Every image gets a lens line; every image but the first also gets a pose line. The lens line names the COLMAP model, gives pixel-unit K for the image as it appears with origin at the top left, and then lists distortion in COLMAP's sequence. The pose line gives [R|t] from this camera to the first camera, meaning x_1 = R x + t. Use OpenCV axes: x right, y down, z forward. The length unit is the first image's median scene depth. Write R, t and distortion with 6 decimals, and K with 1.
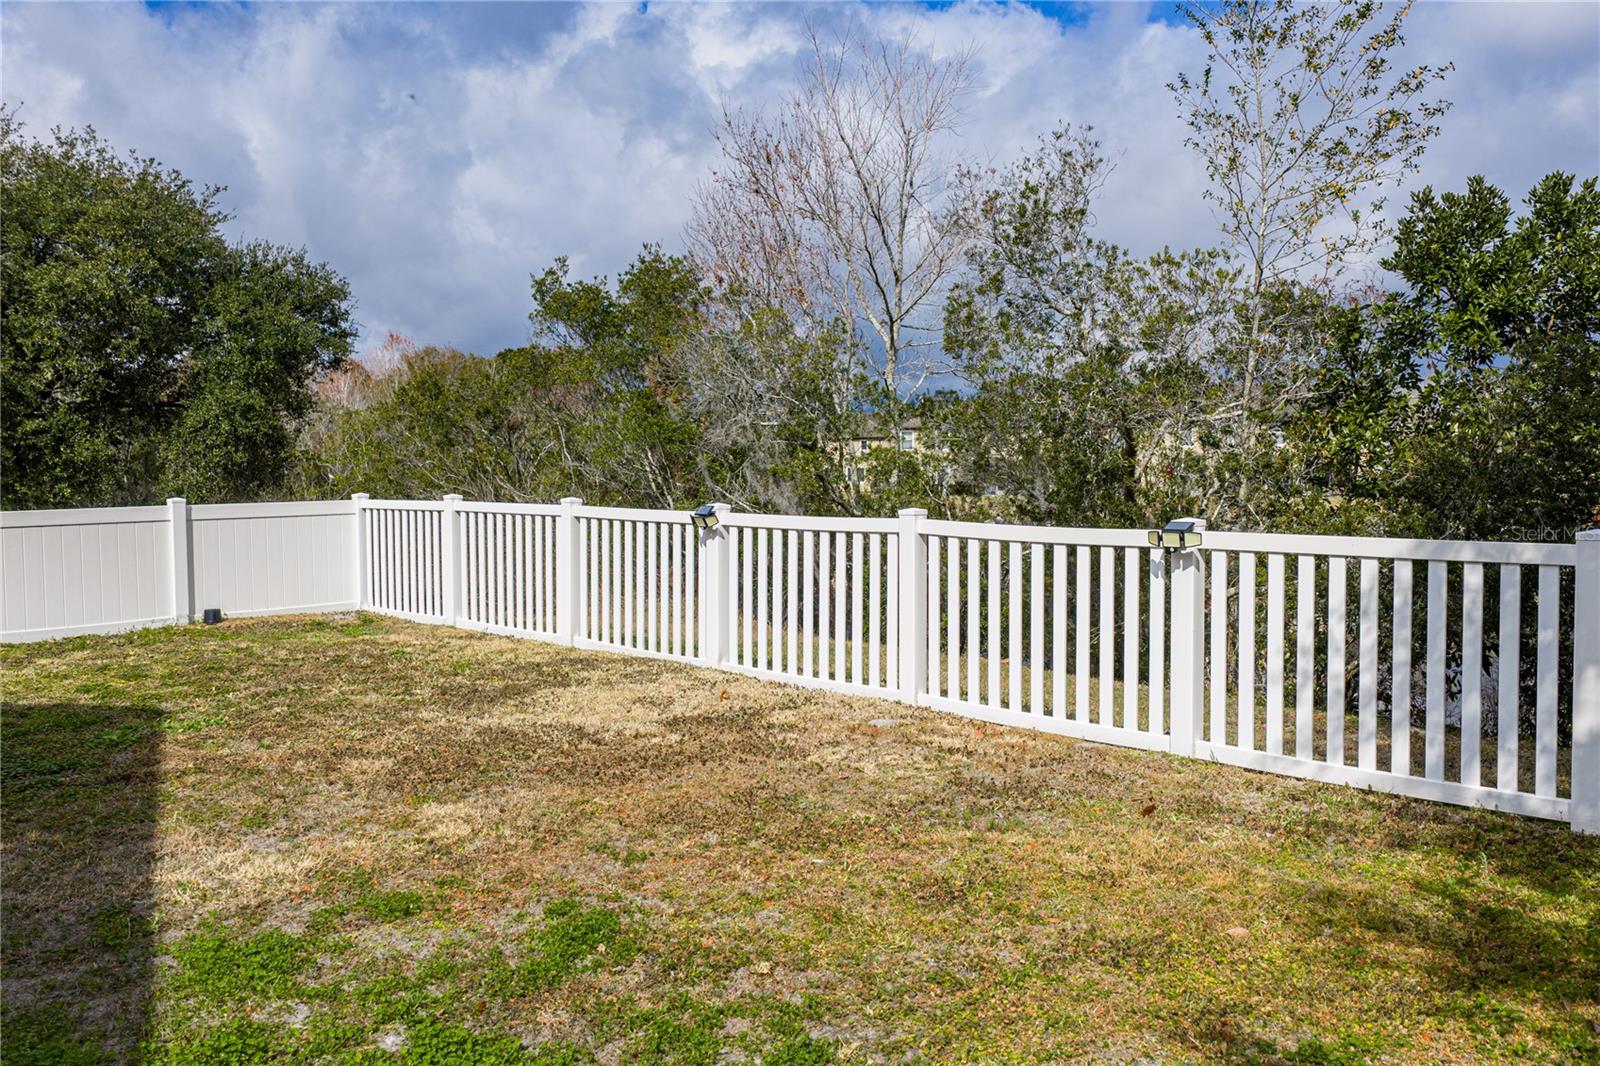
lens RADIAL K [[1319.2, 0, 808.6], [0, 1319.2, 529.6], [0, 0, 1]] dist [-0.009153, 0.015595]
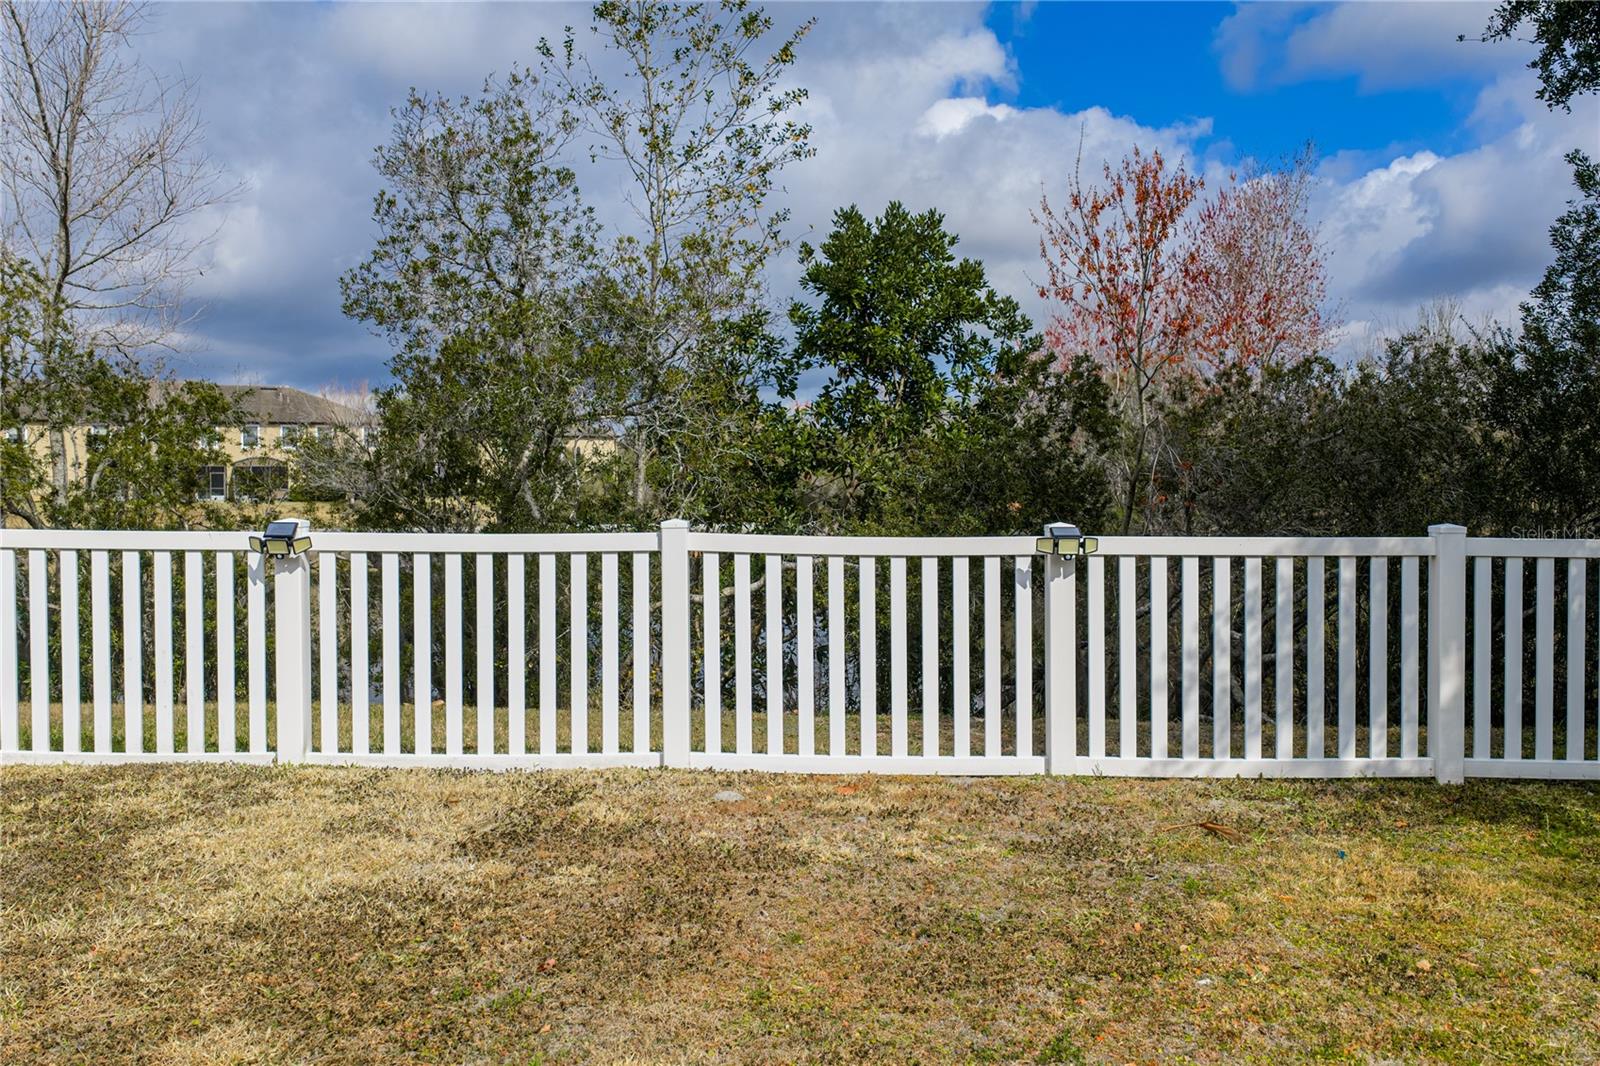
lens RADIAL K [[1319.2, 0, 799.4], [0, 1319.2, 528.5], [0, 0, 1]] dist [-0.009153, 0.015595]
pose [[0.710299, -0.032970, 0.703128, -0.537530], [0.030299, 0.999409, 0.016255, -0.027133], [-0.703248, 0.009758, 0.710878, 0.492483]]
